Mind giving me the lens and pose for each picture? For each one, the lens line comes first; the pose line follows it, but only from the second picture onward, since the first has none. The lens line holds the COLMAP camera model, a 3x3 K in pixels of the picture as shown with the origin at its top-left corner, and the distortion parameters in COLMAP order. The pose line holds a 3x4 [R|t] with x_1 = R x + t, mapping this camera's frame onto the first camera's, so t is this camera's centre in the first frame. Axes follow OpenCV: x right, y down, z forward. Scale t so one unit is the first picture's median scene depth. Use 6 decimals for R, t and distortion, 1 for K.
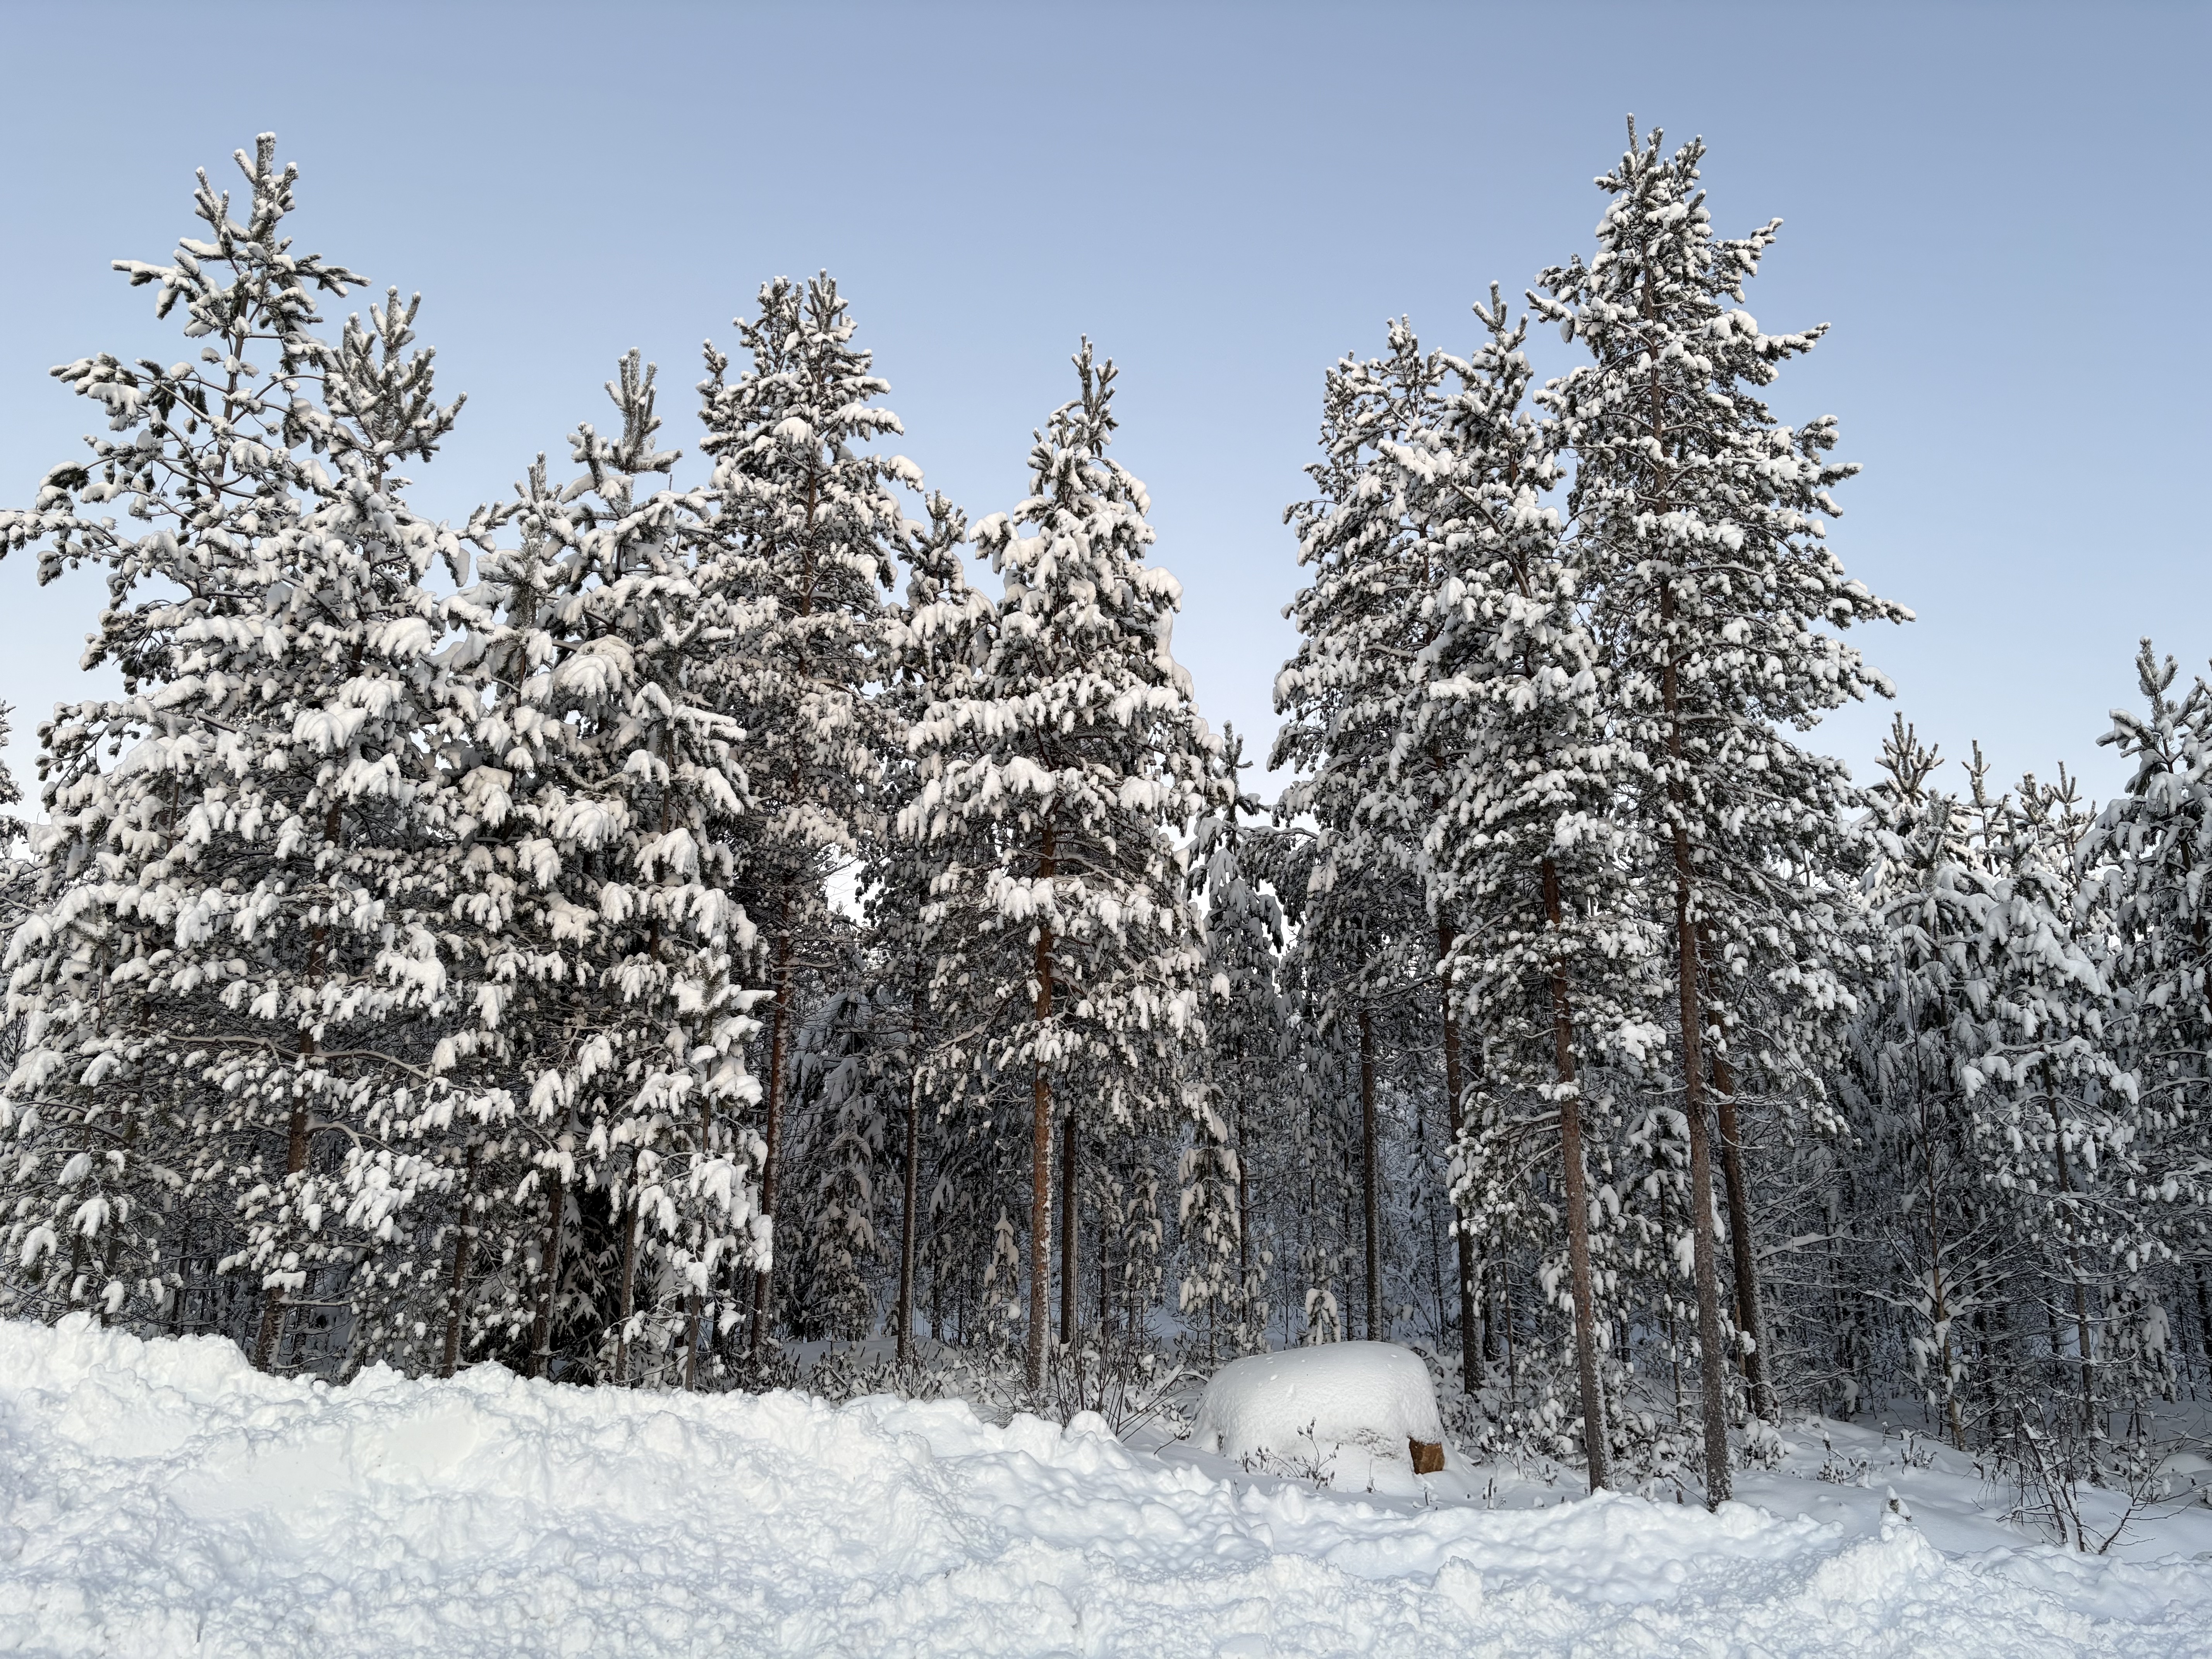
lens RADIAL K [[1670.9, 0, 1120.9], [0, 1670.9, 818.8], [0, 0, 1]] dist [0.040470, -0.035298]
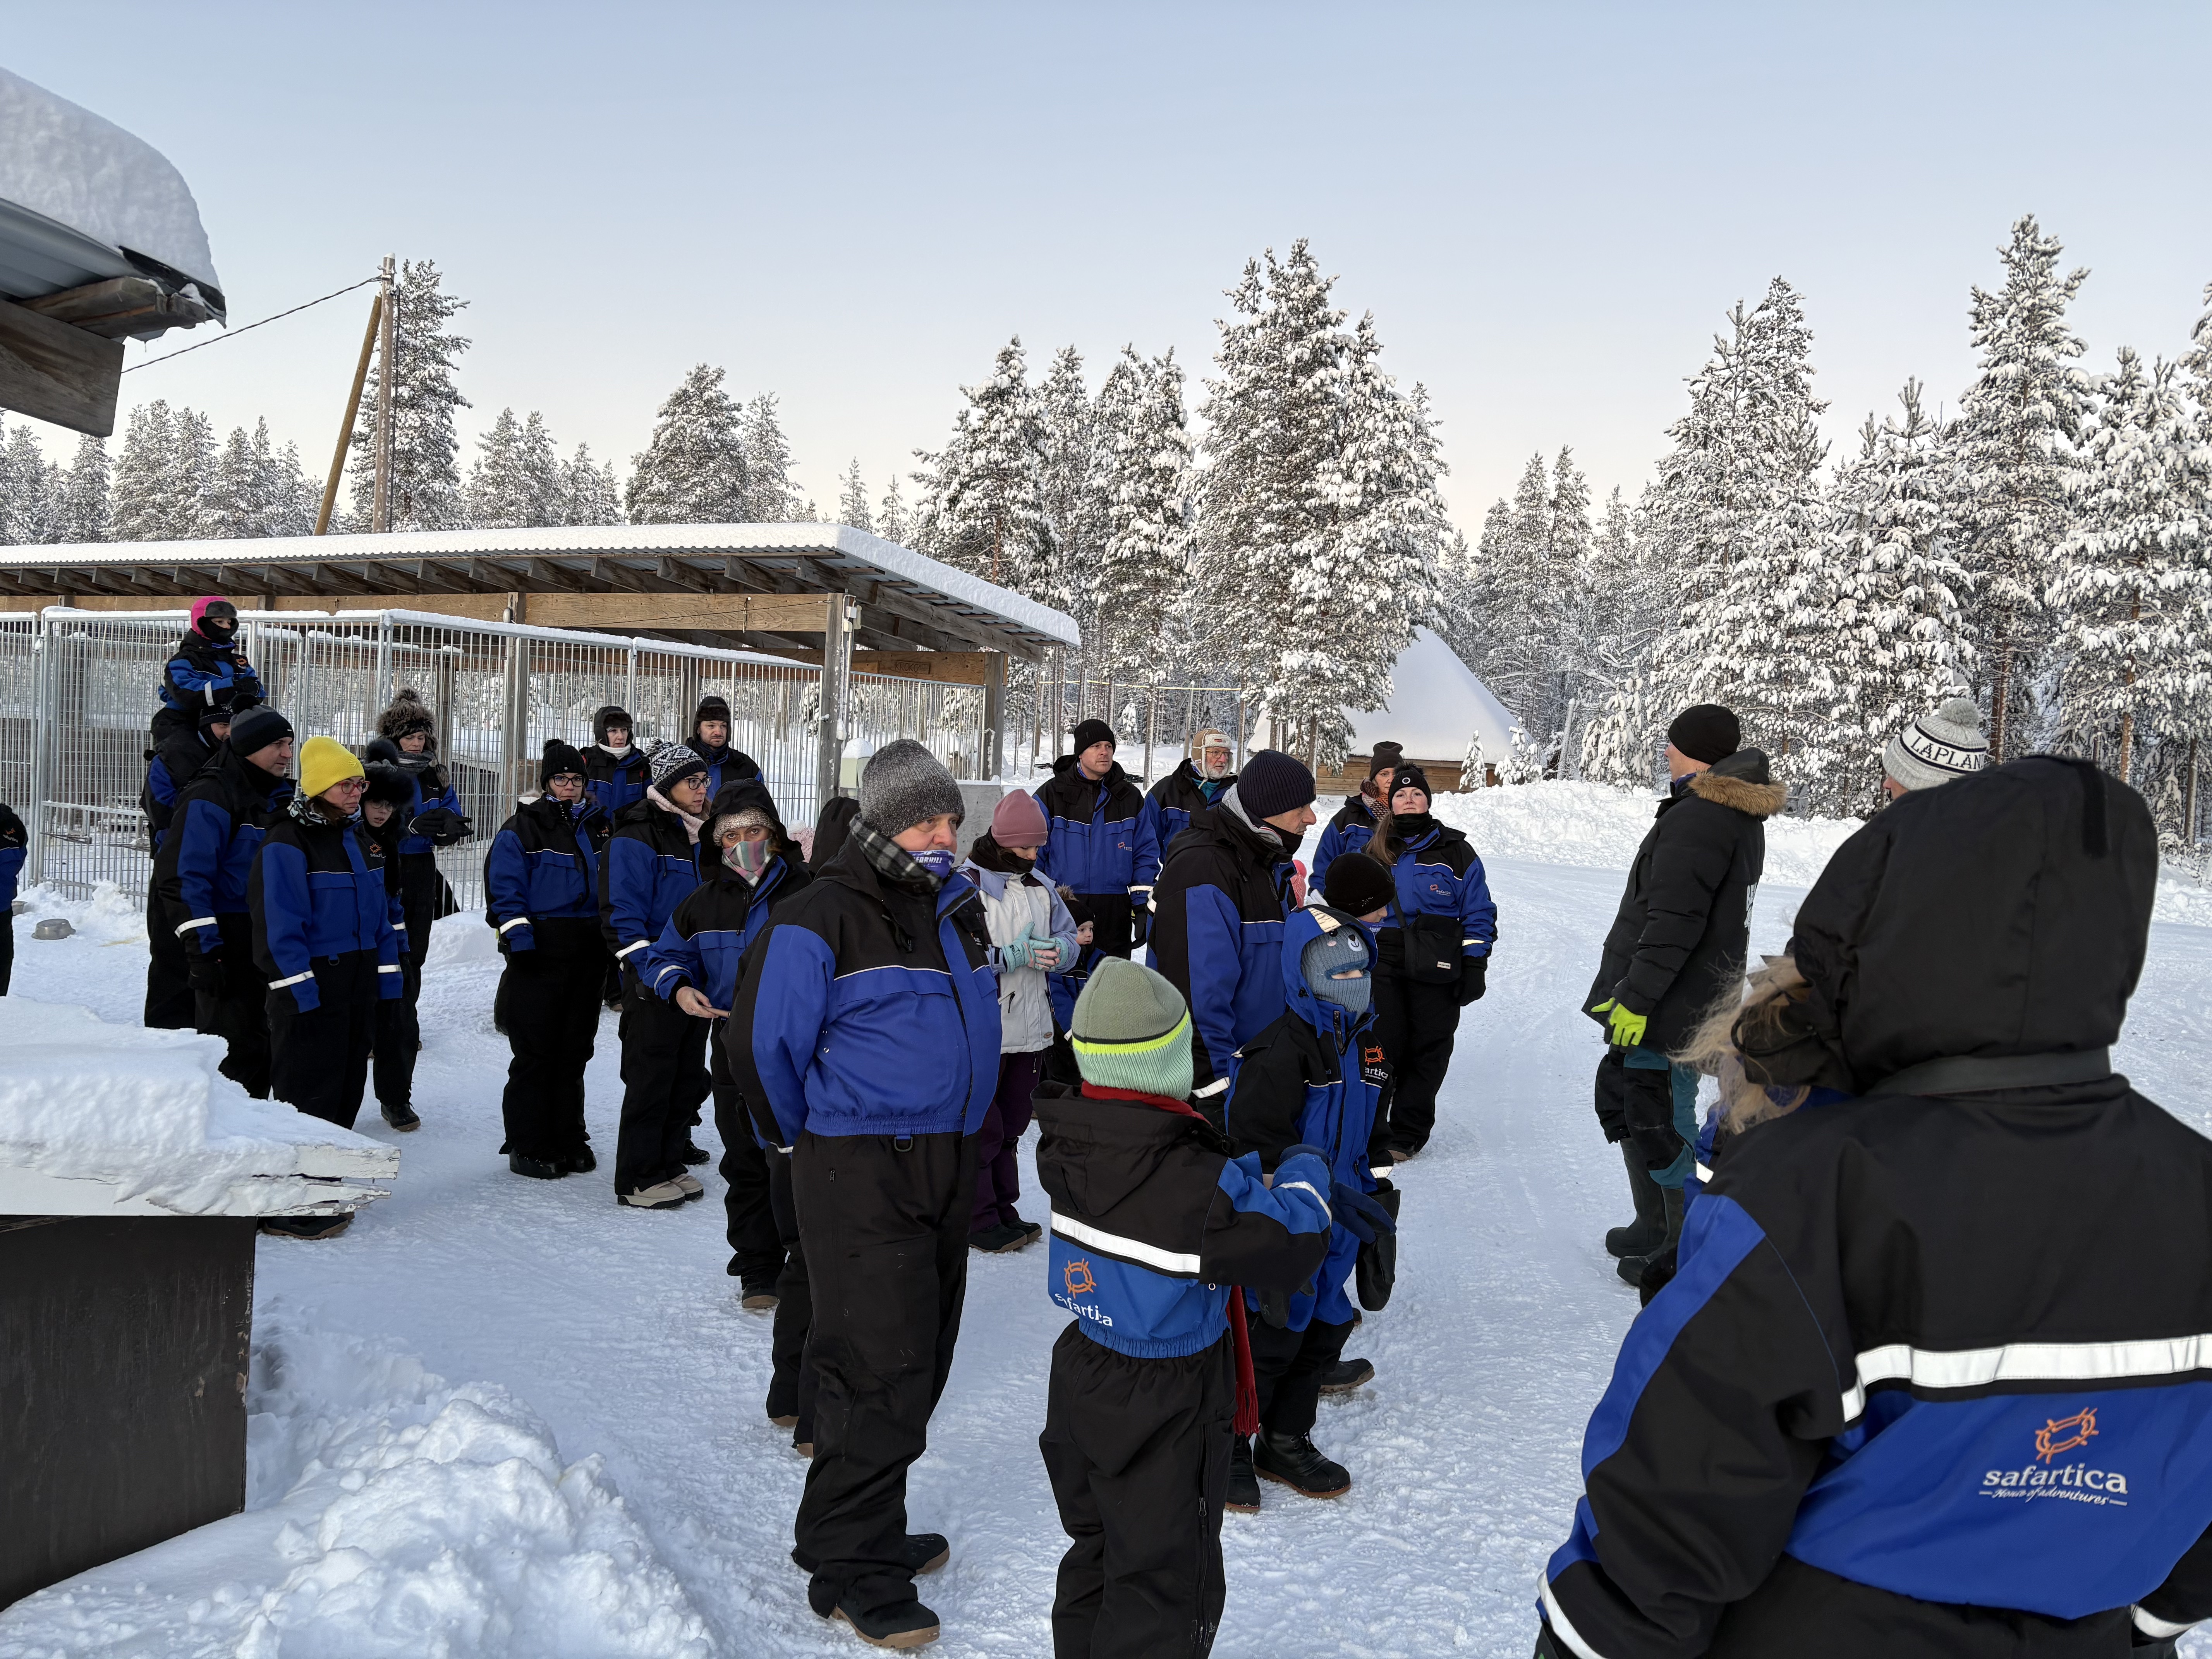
lens RADIAL K [[1670.9, 0, 1115.7], [0, 1670.9, 808.3], [0, 0, 1]] dist [0.040470, -0.035298]
pose [[0.699706, 0.046835, -0.712894, 0.712625], [0.141955, 0.968839, 0.202979, -0.416228], [0.700186, -0.243224, 0.671254, -1.640129]]
